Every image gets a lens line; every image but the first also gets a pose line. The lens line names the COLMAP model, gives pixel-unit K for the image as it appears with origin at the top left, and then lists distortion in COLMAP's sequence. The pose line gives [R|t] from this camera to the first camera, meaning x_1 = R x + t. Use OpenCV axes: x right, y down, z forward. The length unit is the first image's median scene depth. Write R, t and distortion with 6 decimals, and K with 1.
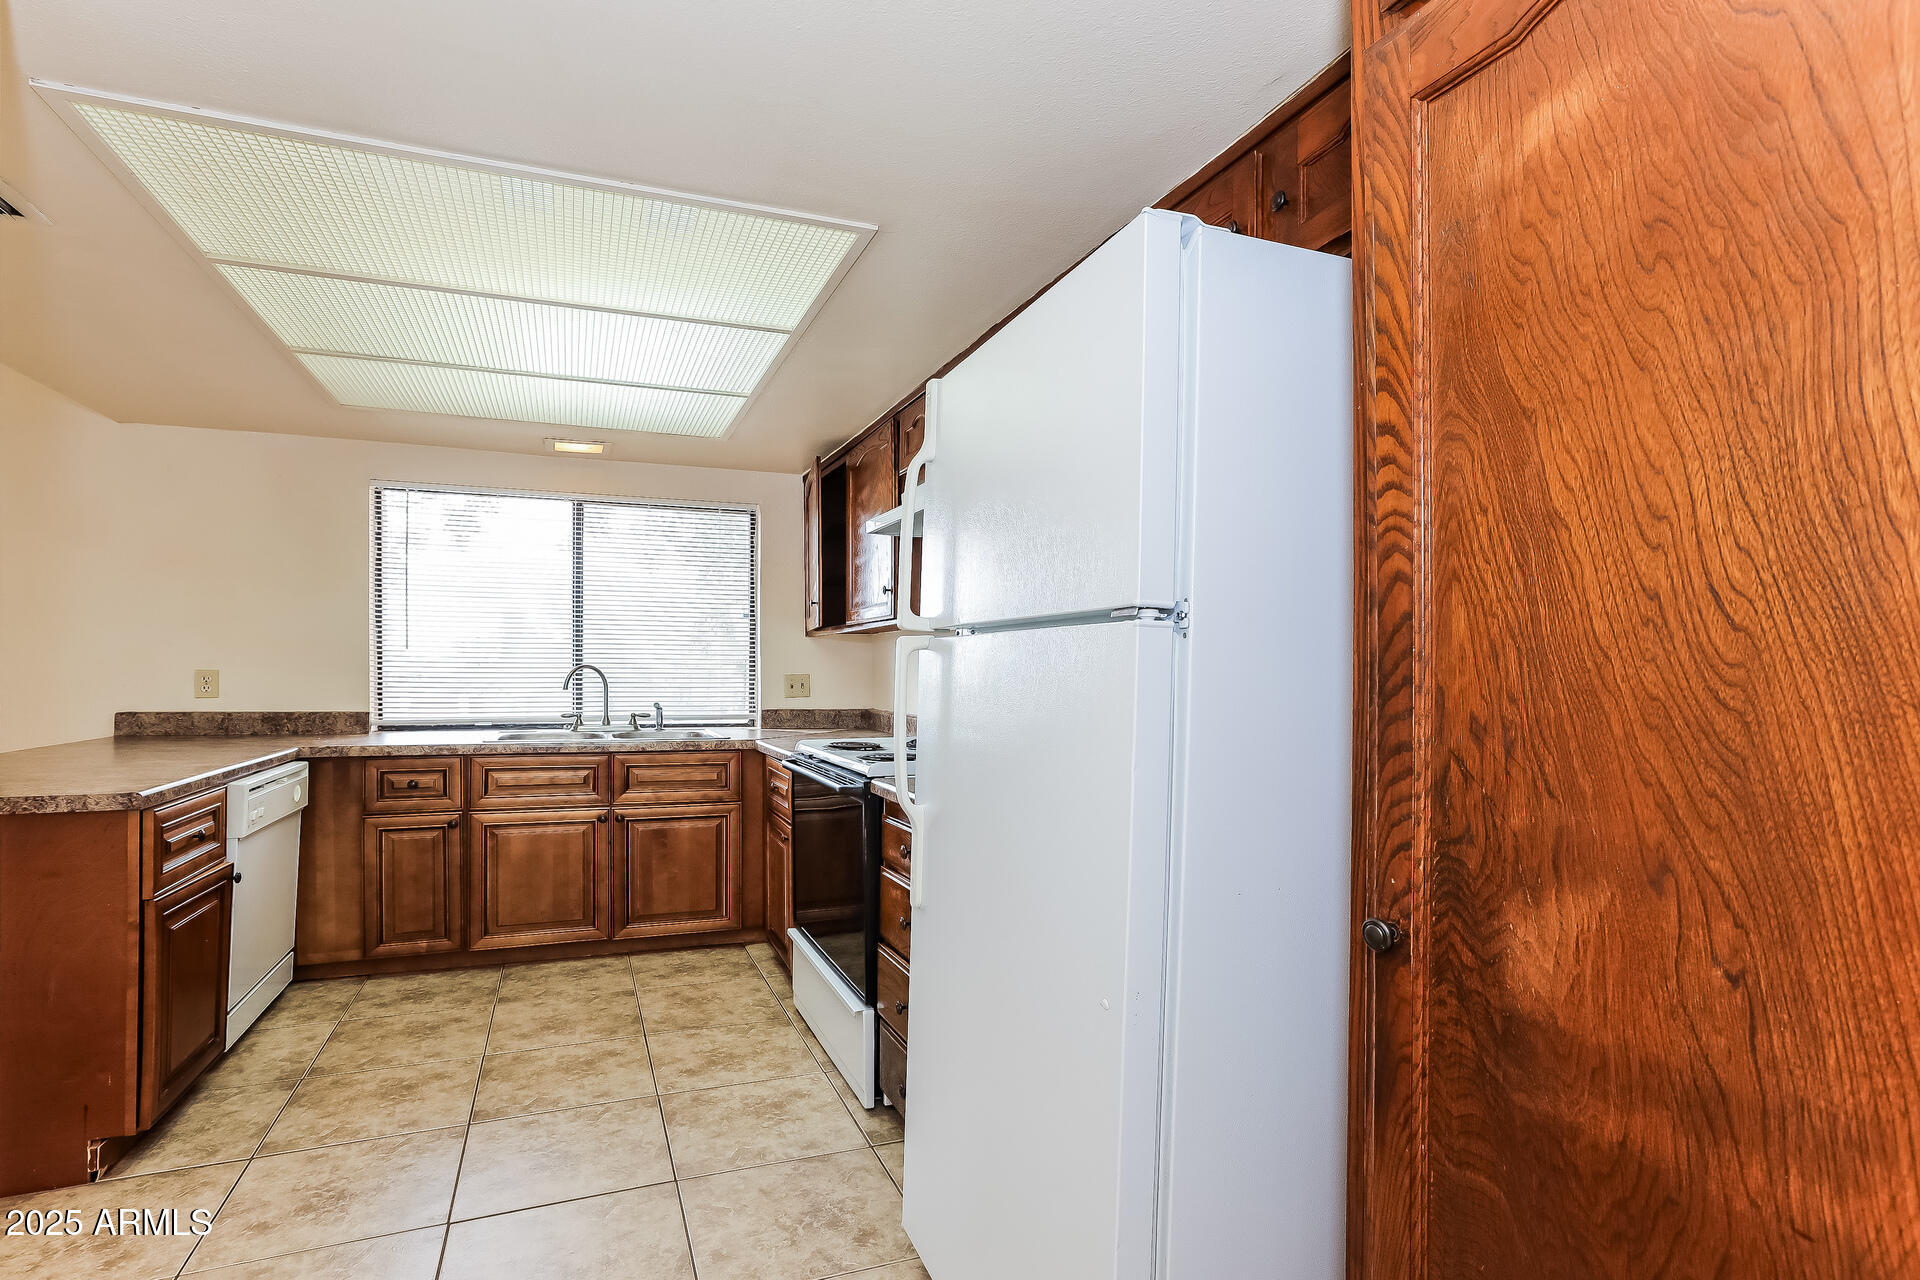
lens RADIAL K [[977.1, 0, 949.1], [0, 977.1, 656.5], [0, 0, 1]] dist [-0.018057, 0.001651]
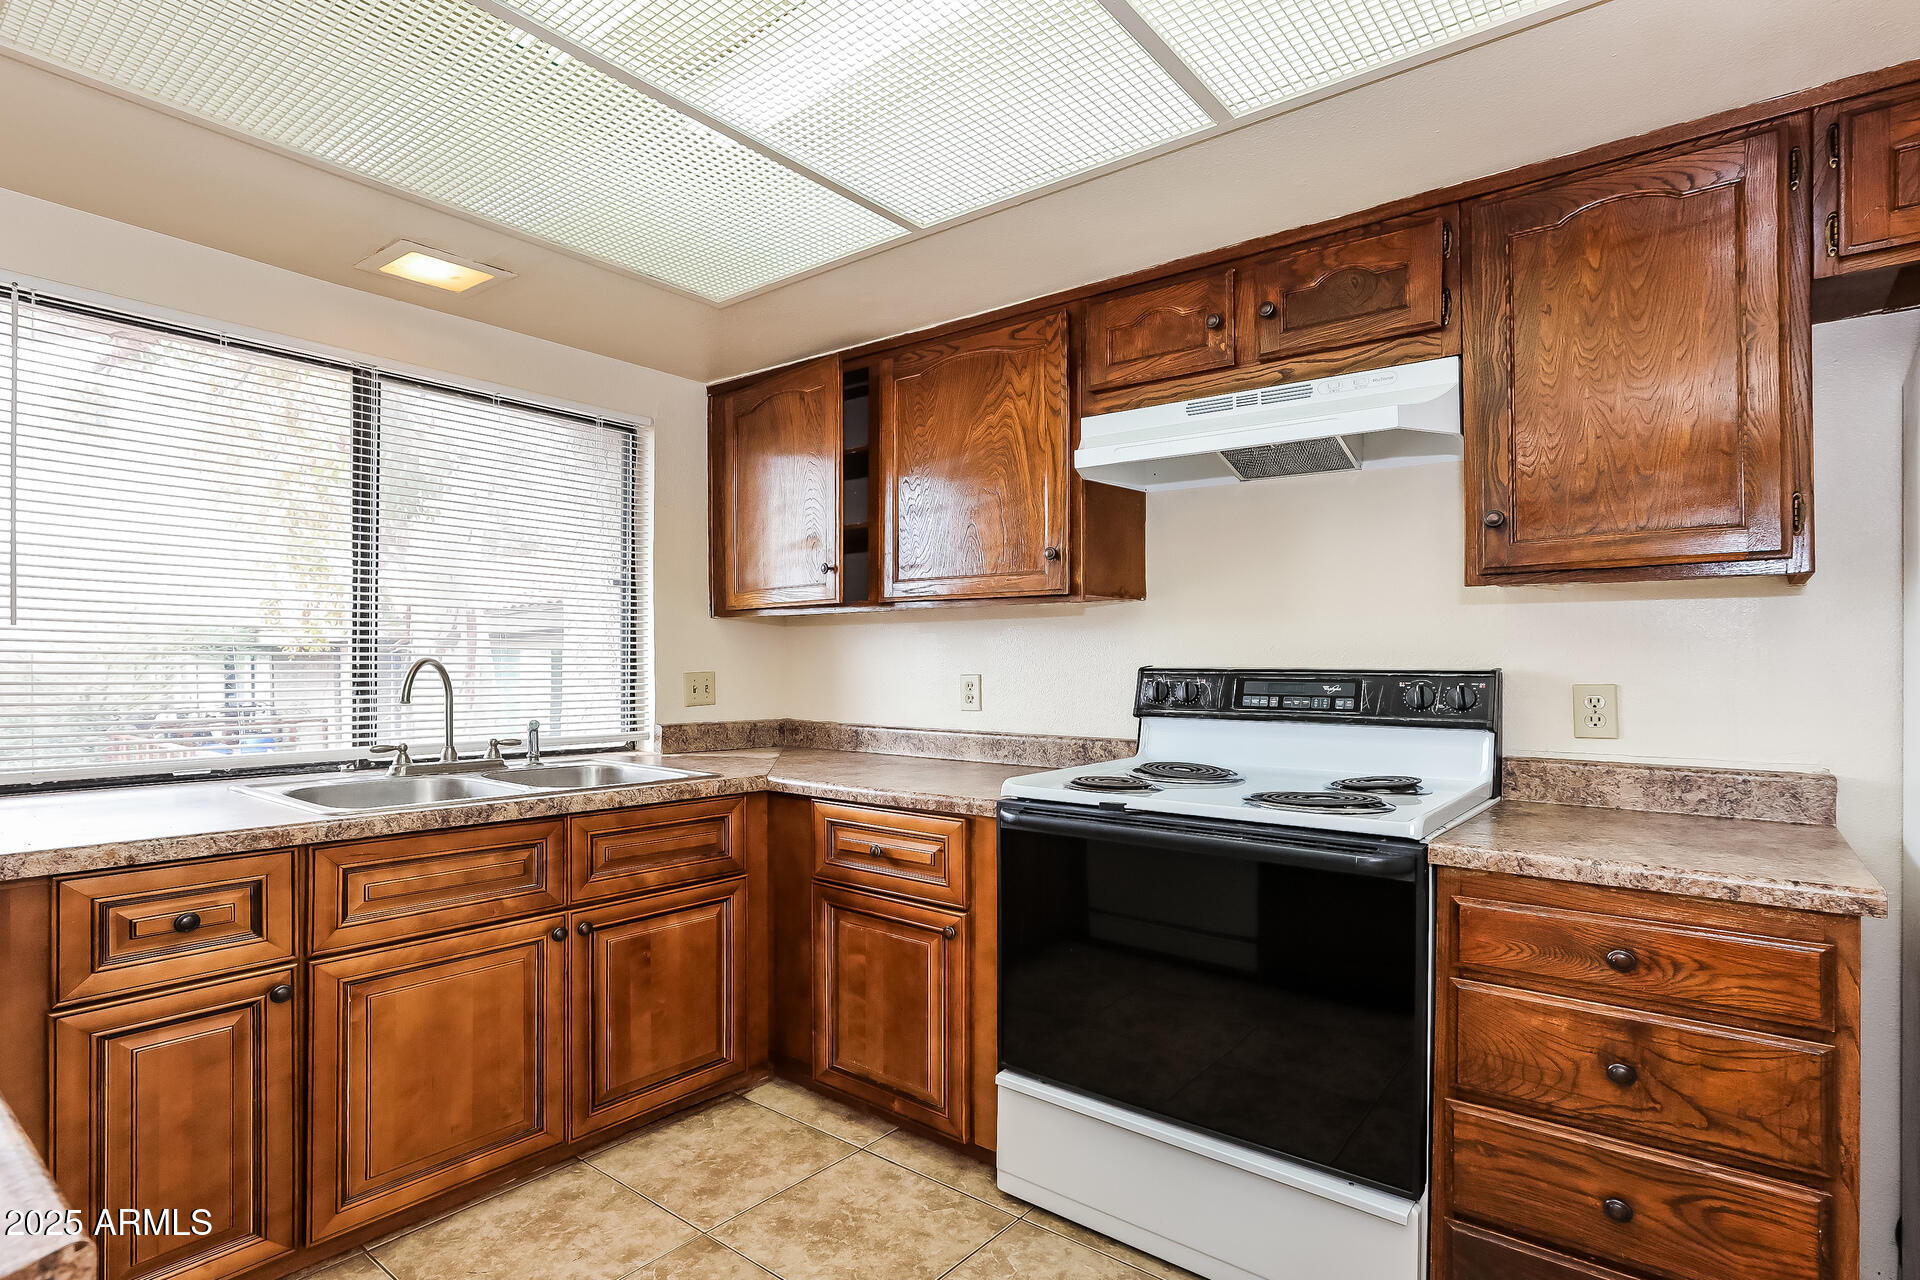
lens RADIAL K [[977.1, 0, 968.1], [0, 977.1, 646.5], [0, 0, 1]] dist [-0.018057, 0.001651]
pose [[0.864442, 0.006033, 0.502696, -0.434651], [-0.005320, 0.999982, -0.002852, 0.001175], [-0.502704, -0.000209, 0.864458, 0.397514]]
